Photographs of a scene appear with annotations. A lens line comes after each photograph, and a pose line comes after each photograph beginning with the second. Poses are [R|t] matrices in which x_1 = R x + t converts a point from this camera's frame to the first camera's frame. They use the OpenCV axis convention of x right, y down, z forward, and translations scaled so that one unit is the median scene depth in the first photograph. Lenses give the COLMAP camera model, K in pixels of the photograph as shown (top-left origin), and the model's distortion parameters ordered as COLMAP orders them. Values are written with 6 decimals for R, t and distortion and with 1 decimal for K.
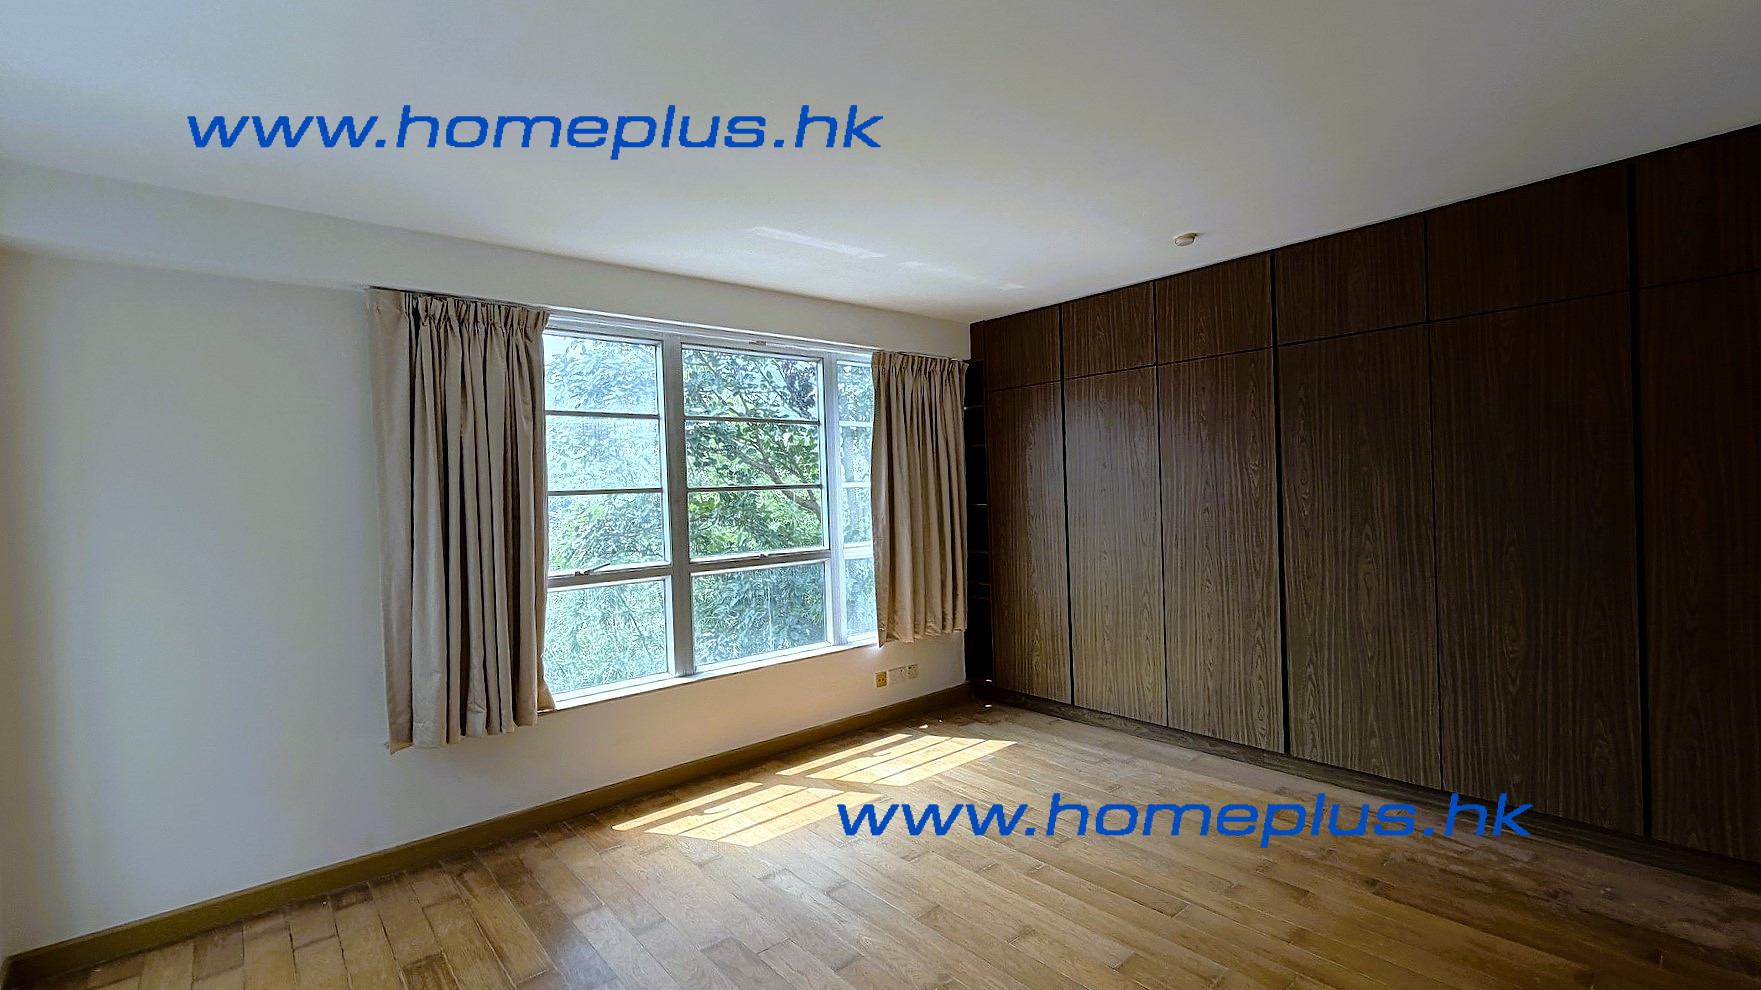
lens RADIAL K [[707.8, 0, 874.2], [0, 707.8, 496.1], [0, 0, 1]] dist [-0.001915, -0.000050]
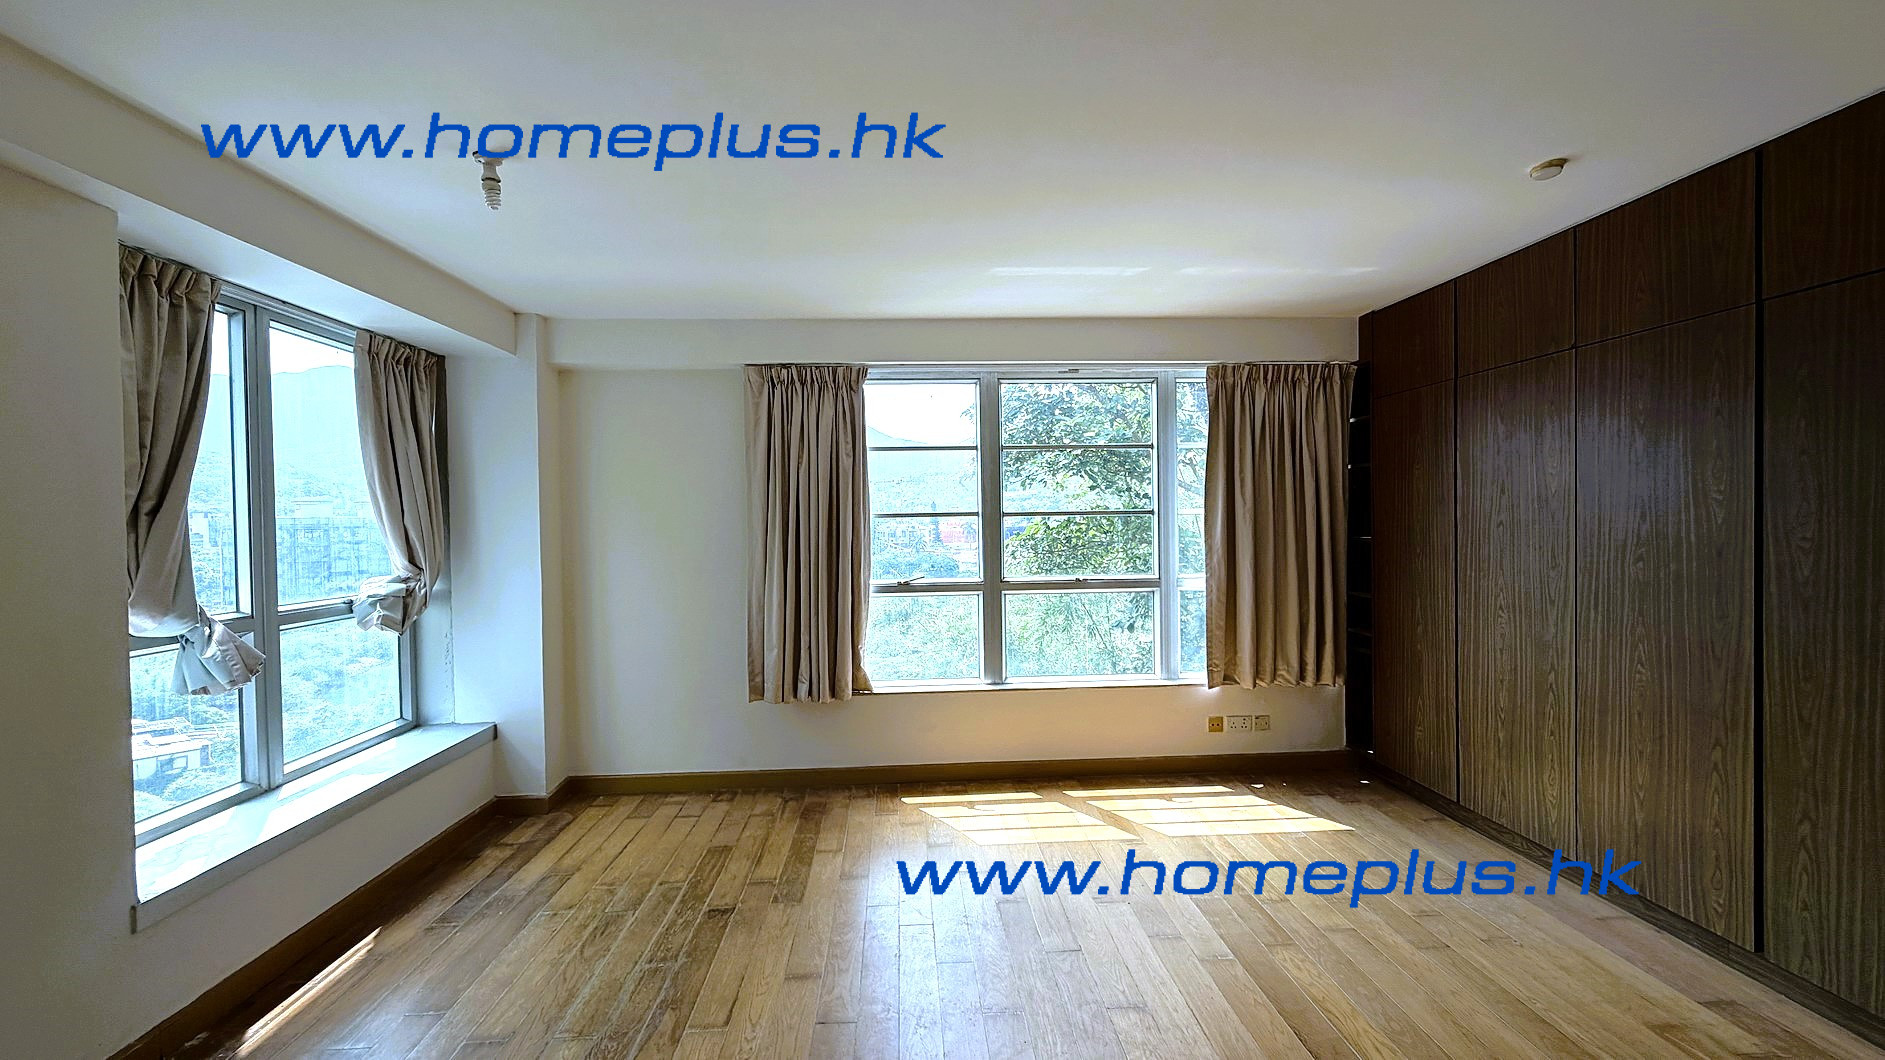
lens RADIAL K [[716.1, 0, 972.5], [0, 716.1, 529.4], [0, 0, 1]] dist [-0.000865, 0.000057]
pose [[0.815833, 0.030222, -0.577498, 0.351406], [-0.018819, 0.999492, 0.025720, -0.013470], [0.577982, -0.010115, 0.815987, 0.080715]]
